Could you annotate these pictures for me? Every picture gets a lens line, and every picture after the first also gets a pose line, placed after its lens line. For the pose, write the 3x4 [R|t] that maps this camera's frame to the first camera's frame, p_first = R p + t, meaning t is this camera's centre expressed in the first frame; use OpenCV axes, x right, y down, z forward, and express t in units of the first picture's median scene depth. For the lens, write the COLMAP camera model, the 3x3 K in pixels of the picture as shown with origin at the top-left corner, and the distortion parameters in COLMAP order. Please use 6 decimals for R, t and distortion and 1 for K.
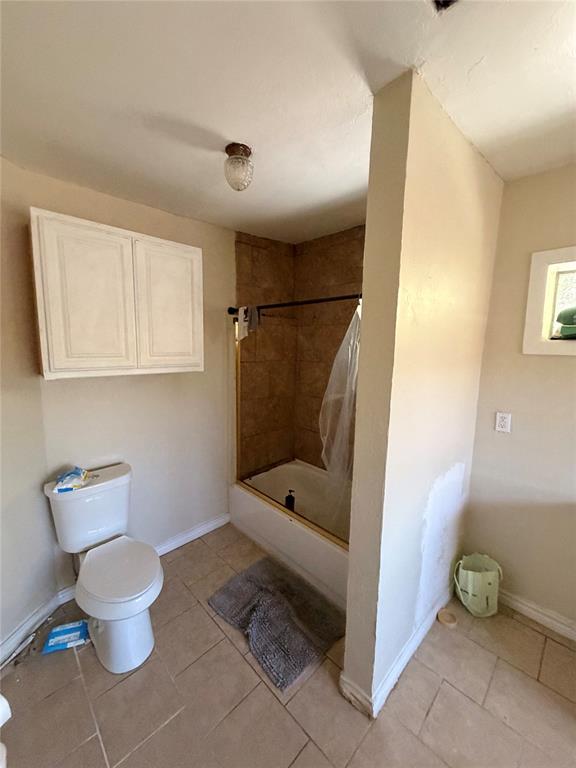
lens RADIAL K [[307.3, 0, 287.0], [0, 307.3, 382.3], [0, 0, 1]] dist [-0.001144, 0.001036]
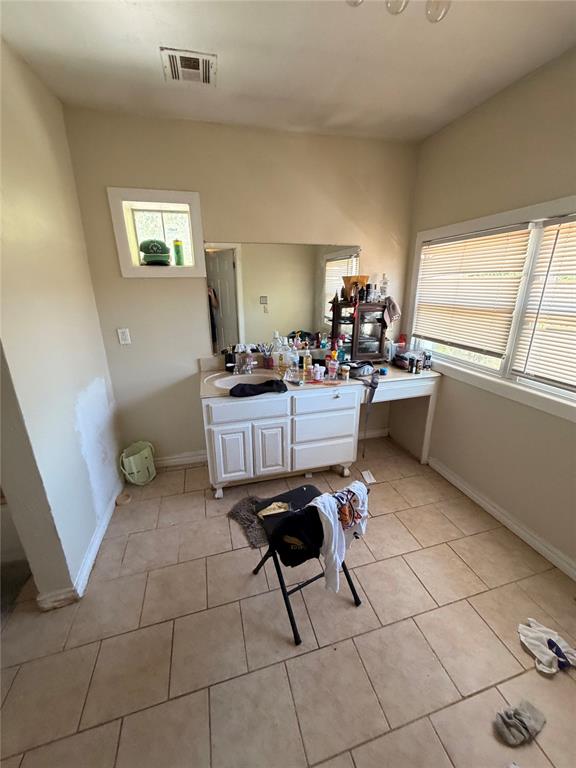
lens RADIAL K [[307.3, 0, 288.5], [0, 307.3, 384.1], [0, 0, 1]] dist [-0.001144, 0.001036]
pose [[0.485407, -0.291616, 0.824221, -0.048451], [0.121750, 0.956094, 0.266572, 0.067375], [-0.865770, -0.029047, 0.499599, -0.196579]]
